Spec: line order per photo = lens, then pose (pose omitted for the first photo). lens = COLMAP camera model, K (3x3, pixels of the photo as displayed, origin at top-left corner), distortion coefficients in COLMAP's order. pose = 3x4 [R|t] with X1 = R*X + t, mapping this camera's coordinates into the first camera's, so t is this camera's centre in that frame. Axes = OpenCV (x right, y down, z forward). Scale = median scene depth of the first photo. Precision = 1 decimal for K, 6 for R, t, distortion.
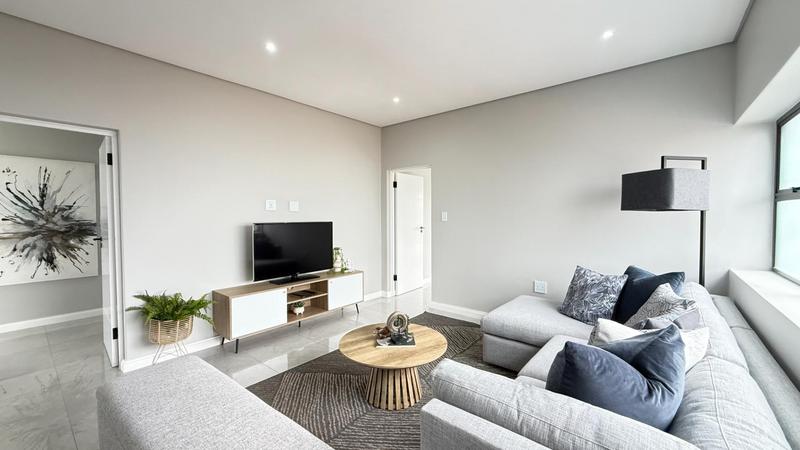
lens RADIAL K [[317.5, 0, 400.0], [0, 317.5, 225.0], [0, 0, 1]] dist [-0.001259, 0.000341]
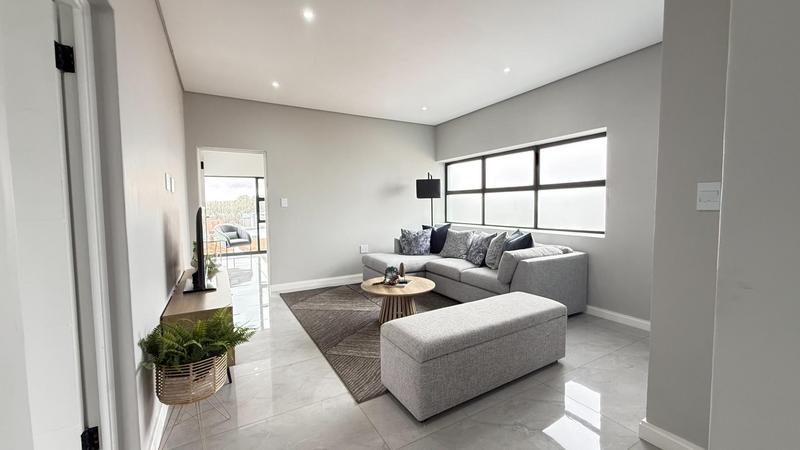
lens RADIAL K [[317.5, 0, 400.0], [0, 317.5, 225.0], [0, 0, 1]] dist [-0.001259, 0.000341]
pose [[0.348437, -0.059454, 0.935445, -1.174844], [0.041971, 0.997975, 0.047794, 0.023604], [-0.936392, 0.022608, 0.350227, 0.414522]]
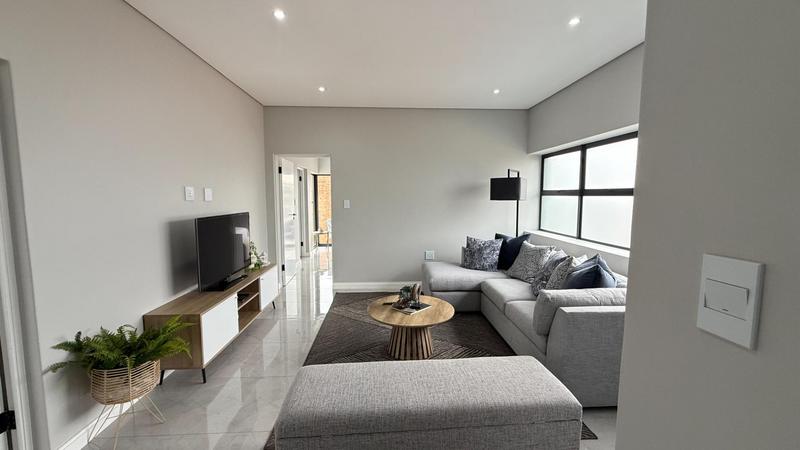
lens RADIAL K [[317.5, 0, 400.0], [0, 317.5, 225.0], [0, 0, 1]] dist [-0.001259, 0.000341]
pose [[0.733134, -0.058942, 0.677525, -0.754794], [0.020525, 0.997701, 0.064586, -0.033806], [-0.679775, -0.033444, 0.732658, 0.114200]]
